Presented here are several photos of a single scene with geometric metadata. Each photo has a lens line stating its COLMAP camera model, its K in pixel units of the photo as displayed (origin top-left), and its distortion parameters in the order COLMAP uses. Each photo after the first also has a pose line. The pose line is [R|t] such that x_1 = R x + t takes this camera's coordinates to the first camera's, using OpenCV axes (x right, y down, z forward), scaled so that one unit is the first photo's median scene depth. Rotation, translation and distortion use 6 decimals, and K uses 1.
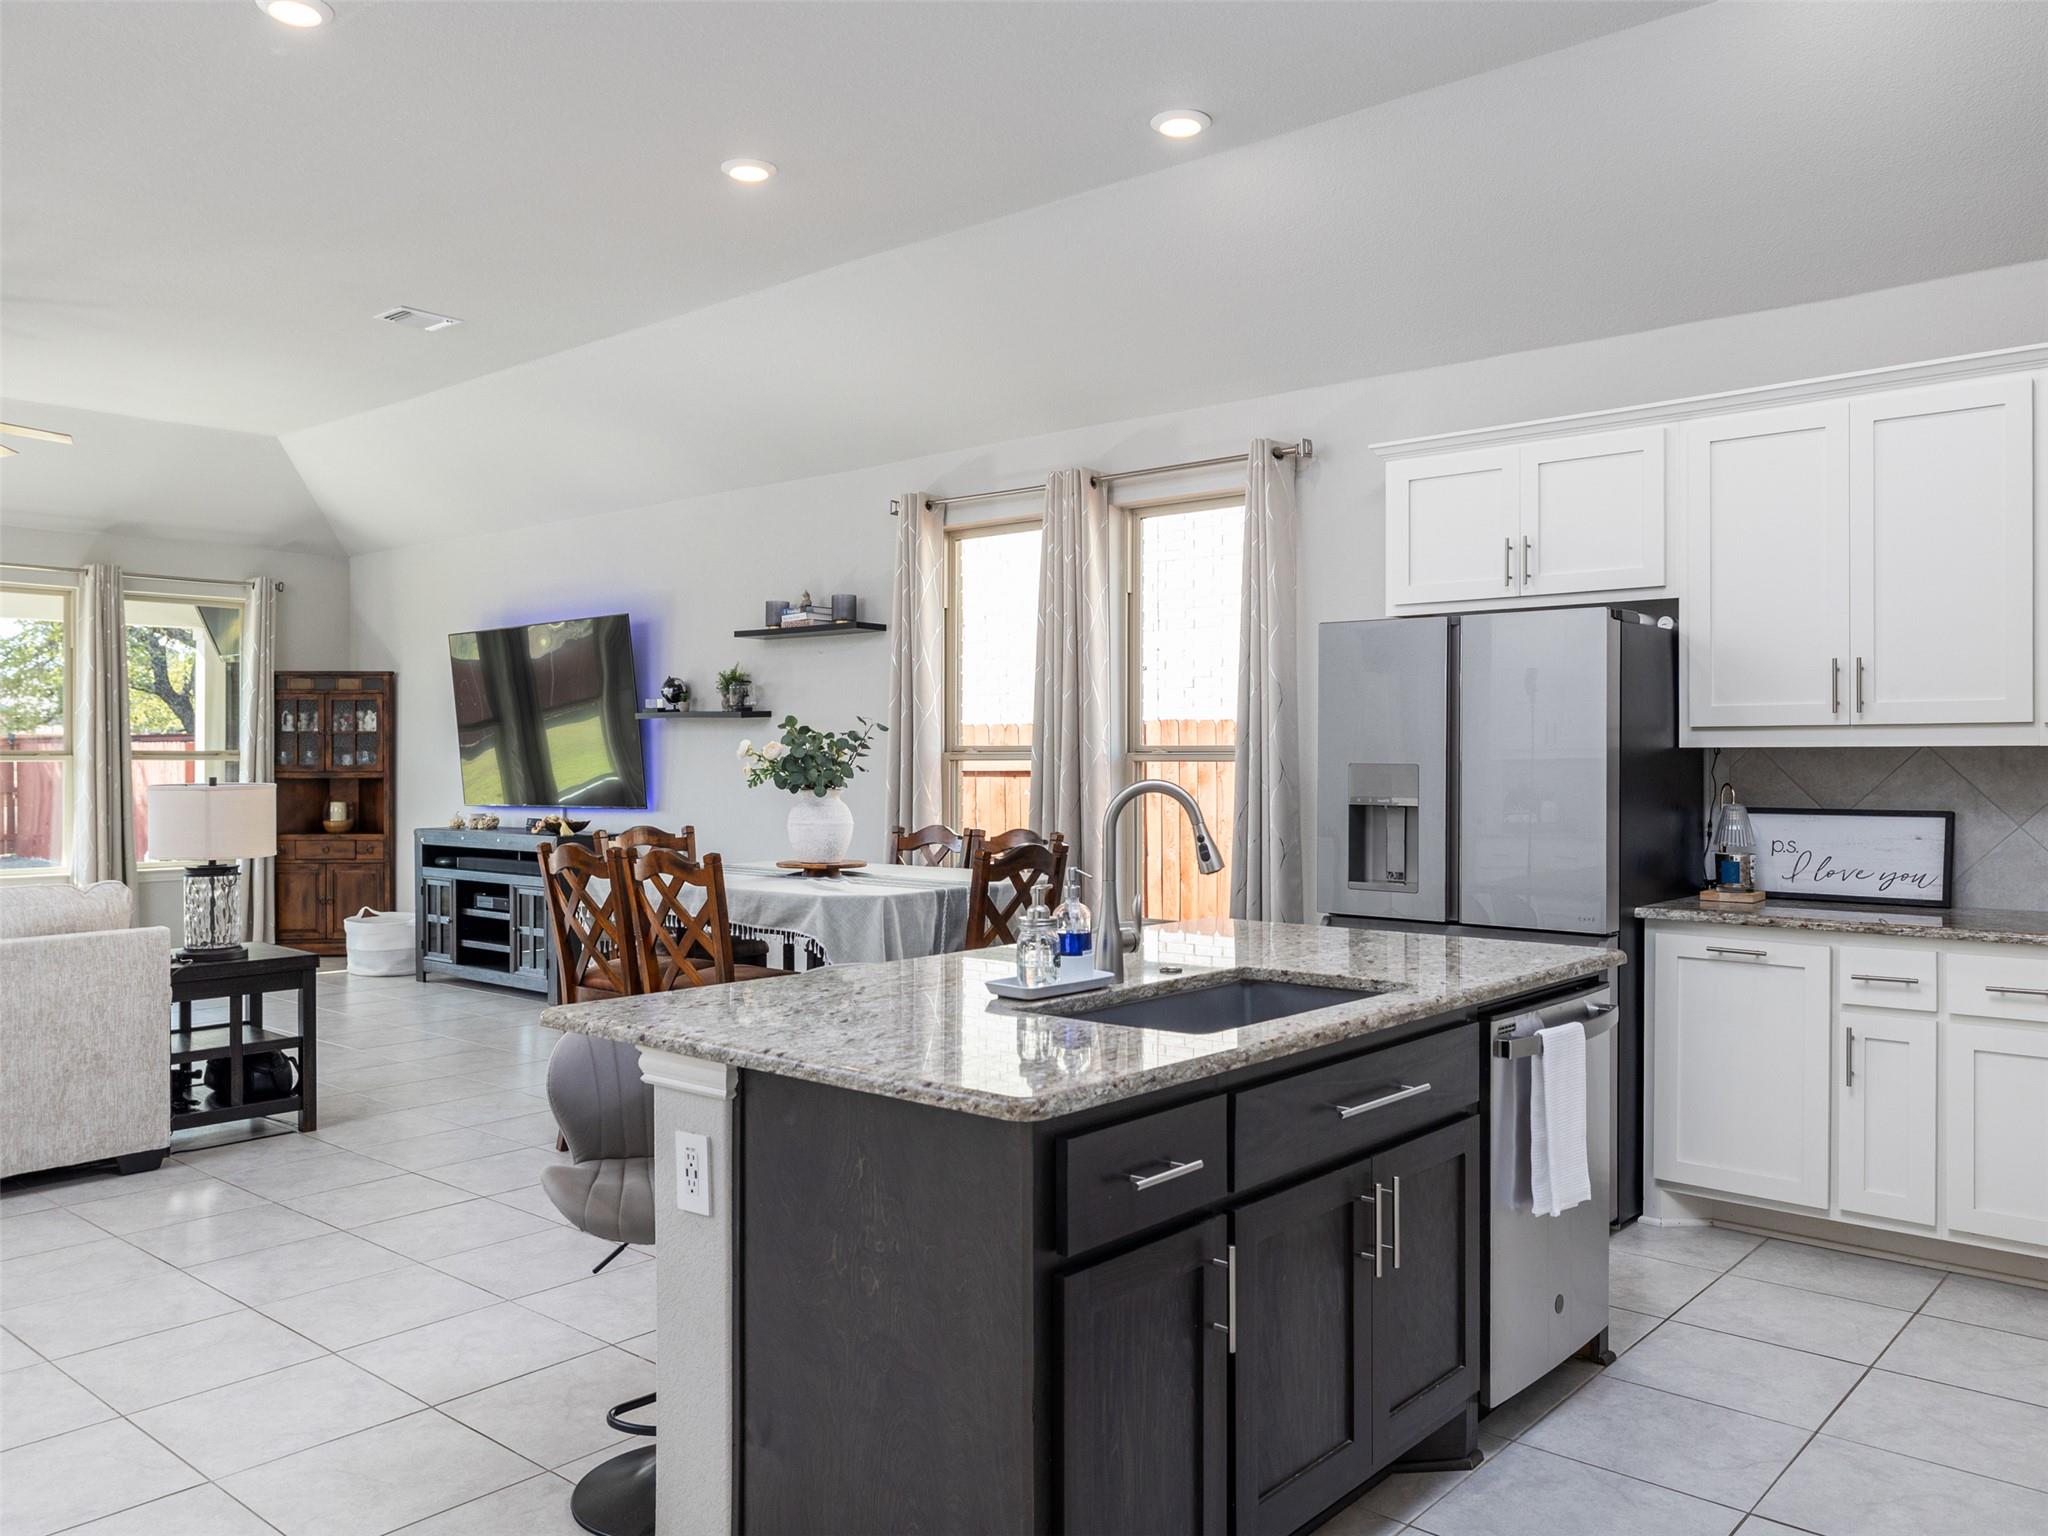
lens RADIAL K [[1572.8, 0, 1024.0], [0, 1572.8, 768.0], [0, 0, 1]] dist [0.004165, 0.007041]
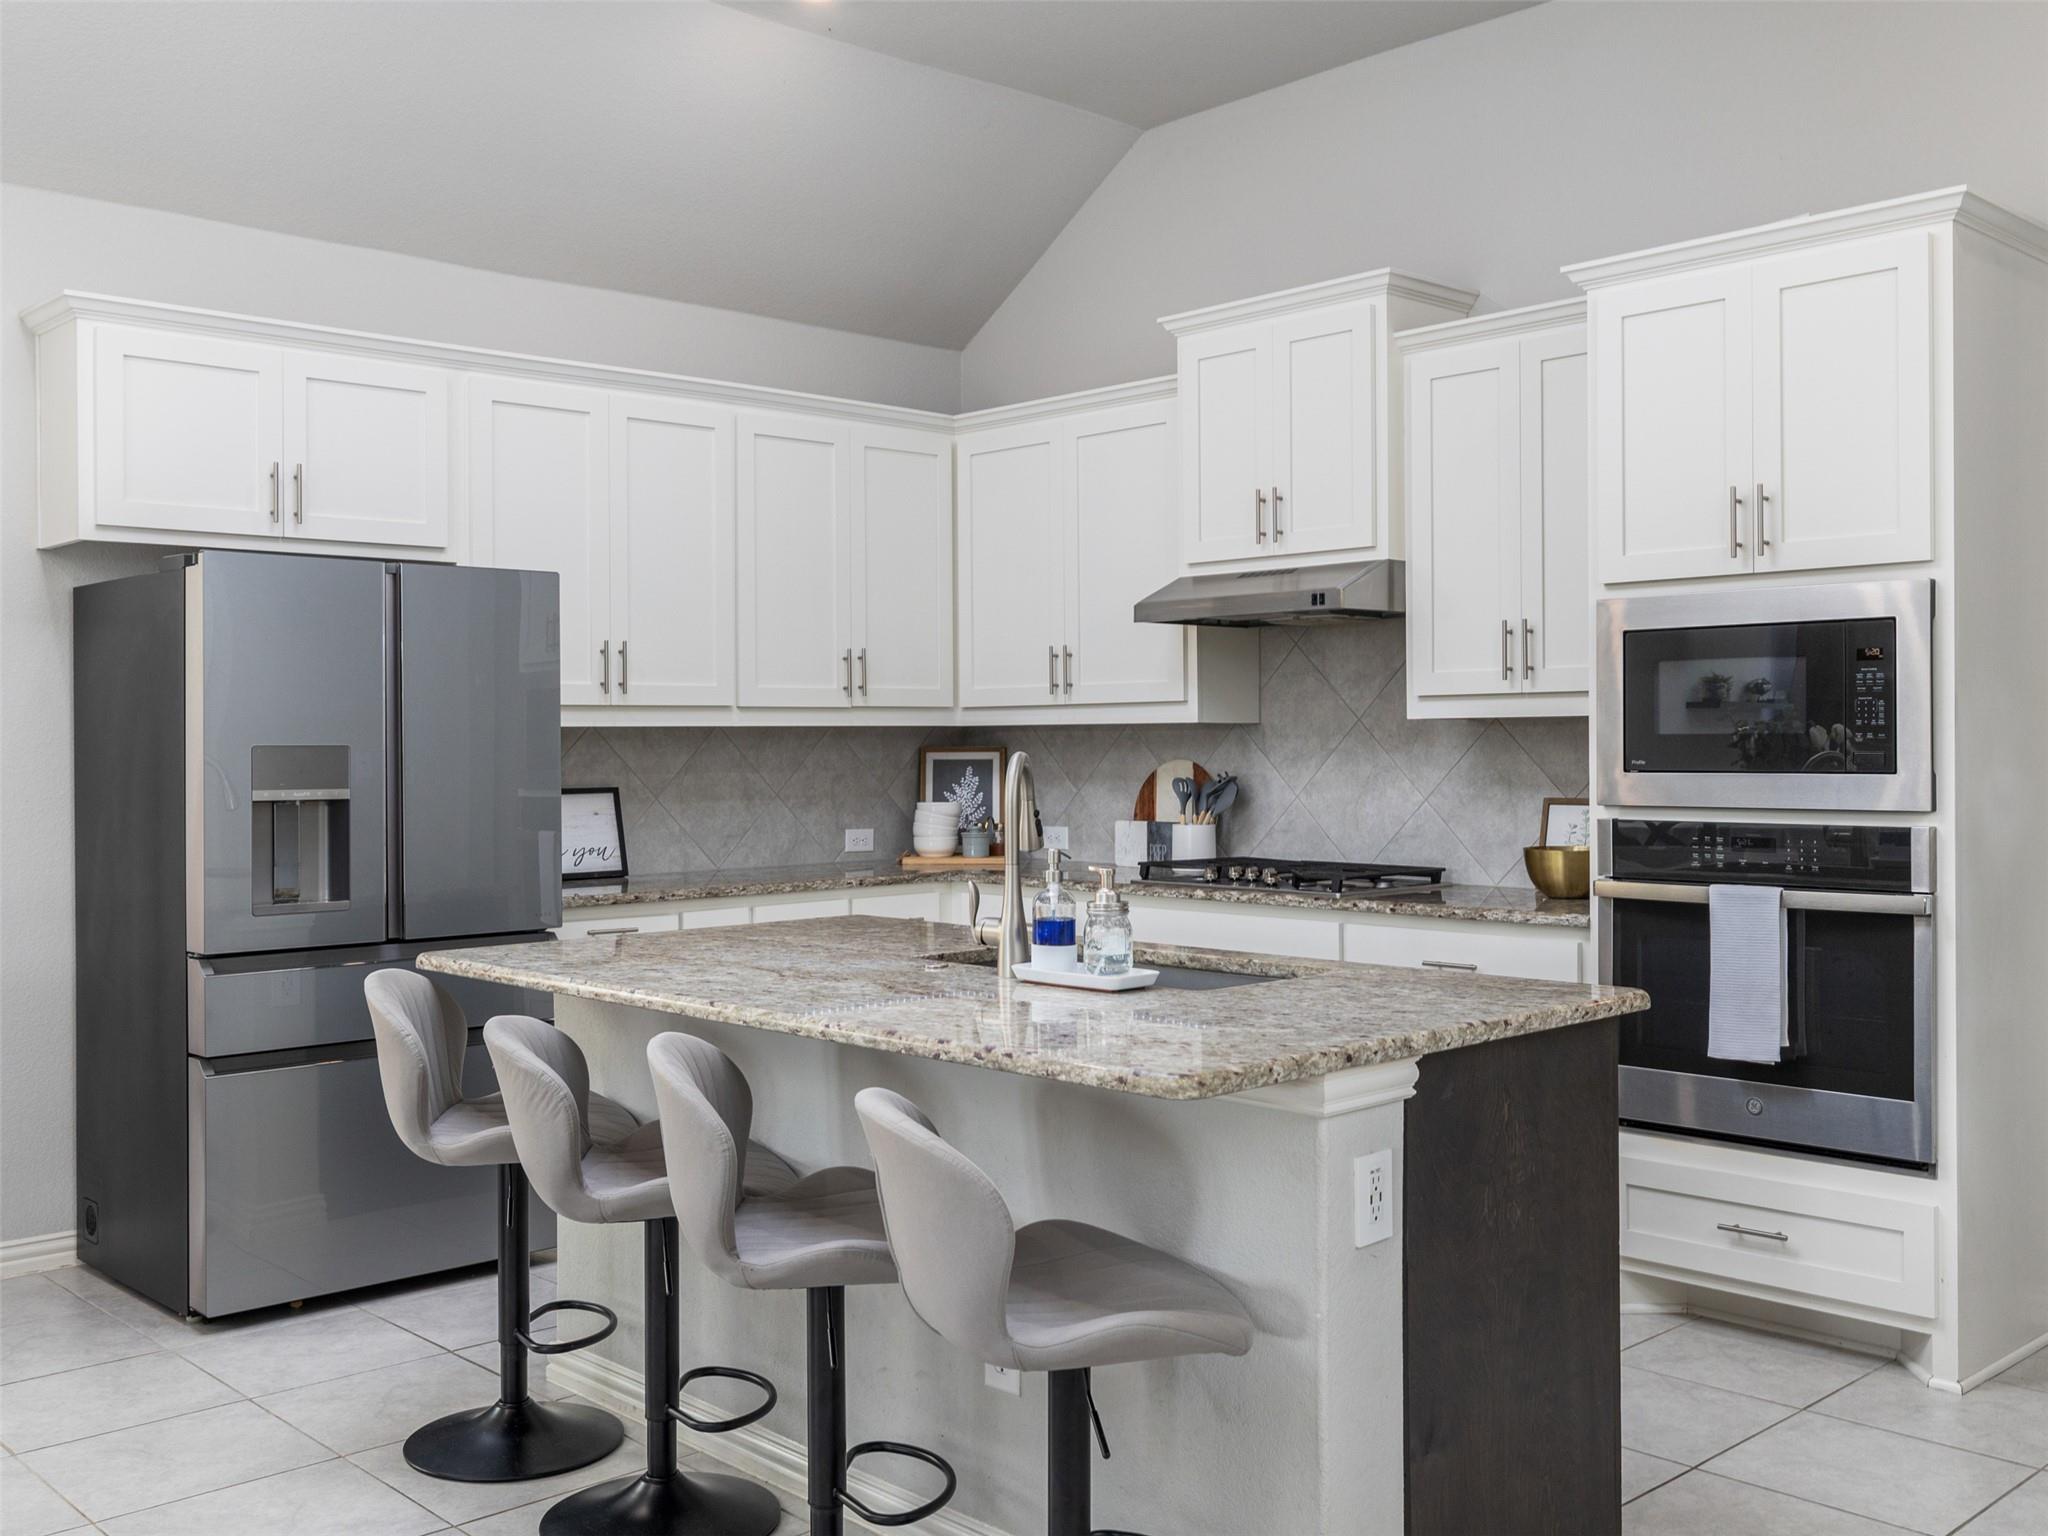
lens RADIAL K [[1942.3, 0, 1024.0], [0, 1942.3, 768.0], [0, 0, 1]] dist [-0.003219, 0.000070]
pose [[0.096584, -0.014271, 0.995223, -0.674632], [0.015202, 0.999802, 0.012862, 0.001402], [-0.995209, 0.013888, 0.096782, 0.565473]]
